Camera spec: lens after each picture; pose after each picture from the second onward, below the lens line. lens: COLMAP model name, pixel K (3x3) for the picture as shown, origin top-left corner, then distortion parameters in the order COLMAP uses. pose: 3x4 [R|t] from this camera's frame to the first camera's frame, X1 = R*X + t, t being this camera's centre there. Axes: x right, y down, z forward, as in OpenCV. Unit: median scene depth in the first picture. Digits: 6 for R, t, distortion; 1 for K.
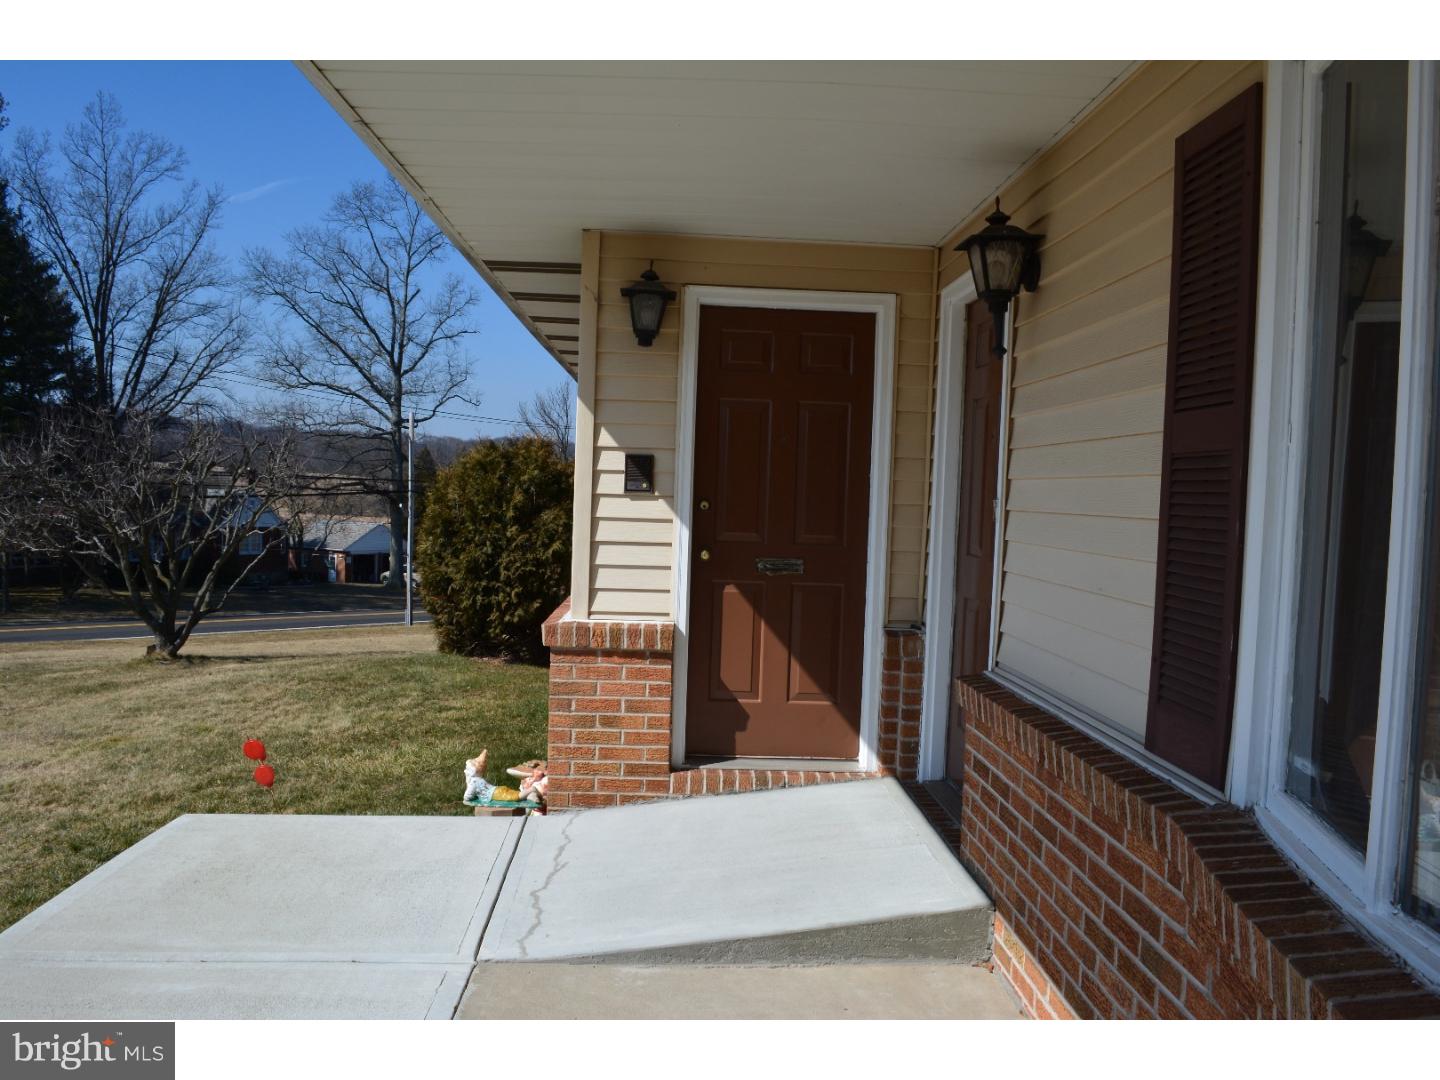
lens RADIAL K [[1185.7, 0, 722.3], [0, 1185.7, 542.7], [0, 0, 1]] dist [-0.041319, 0.002668]
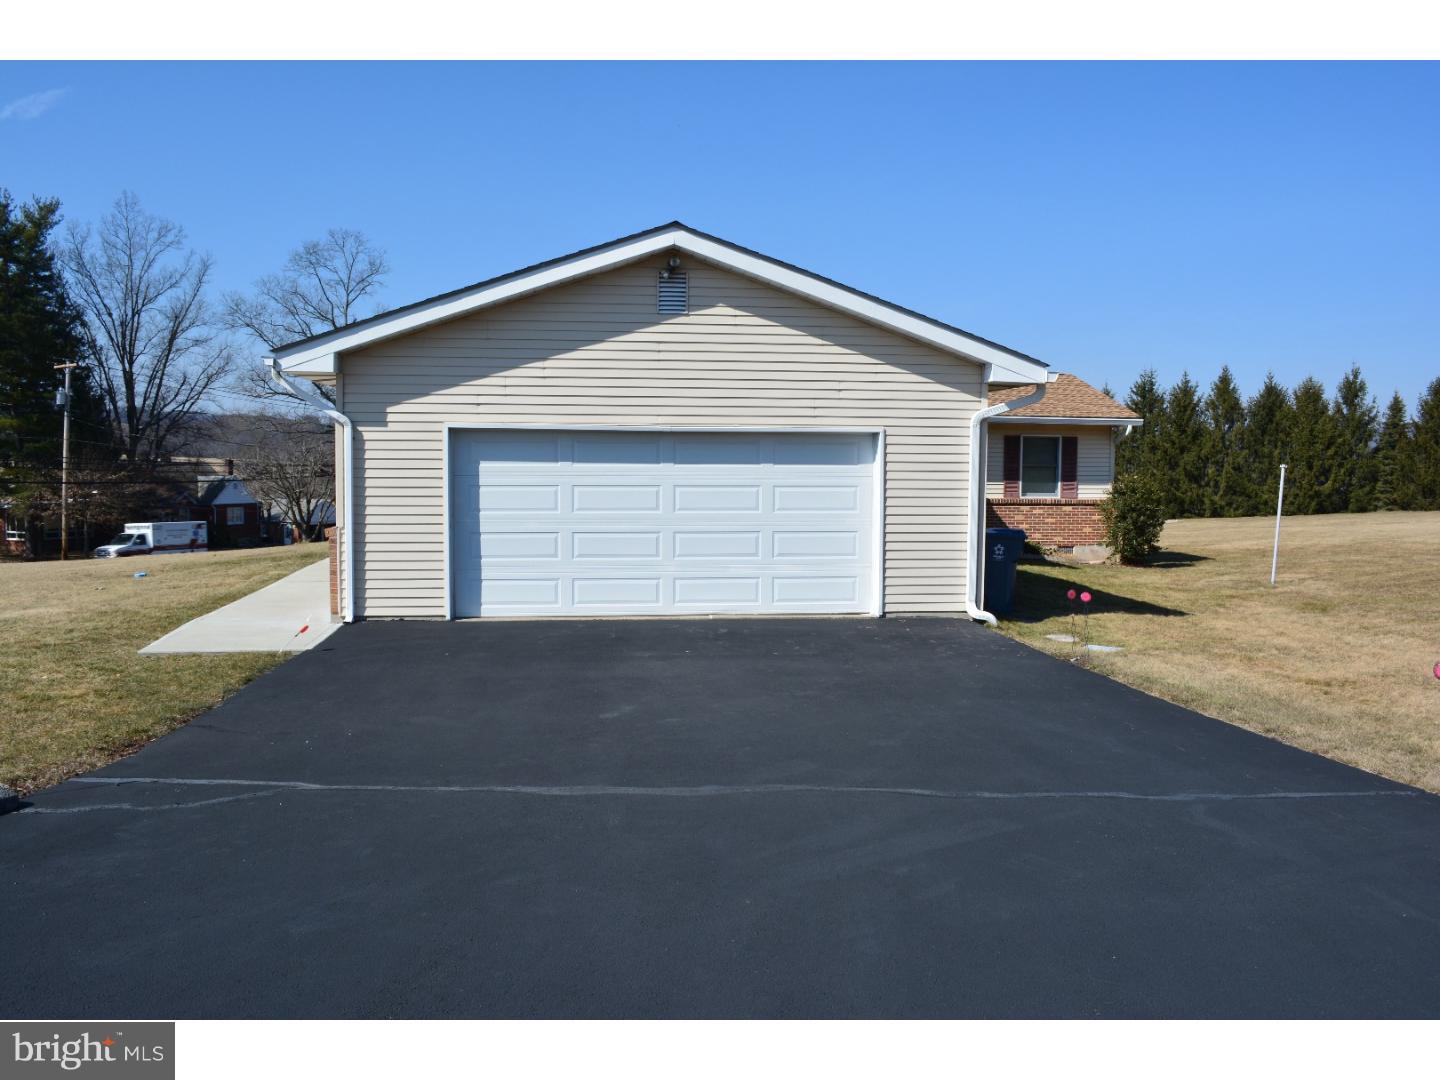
lens RADIAL K [[1185.7, 0, 722.2], [0, 1185.7, 546.7], [0, 0, 1]] dist [-0.041319, 0.002668]
pose [[0.996656, -0.035150, 0.073771, 0.050133], [0.033241, 0.999084, 0.026949, 0.019354], [-0.074651, -0.024406, 0.996911, -0.400952]]
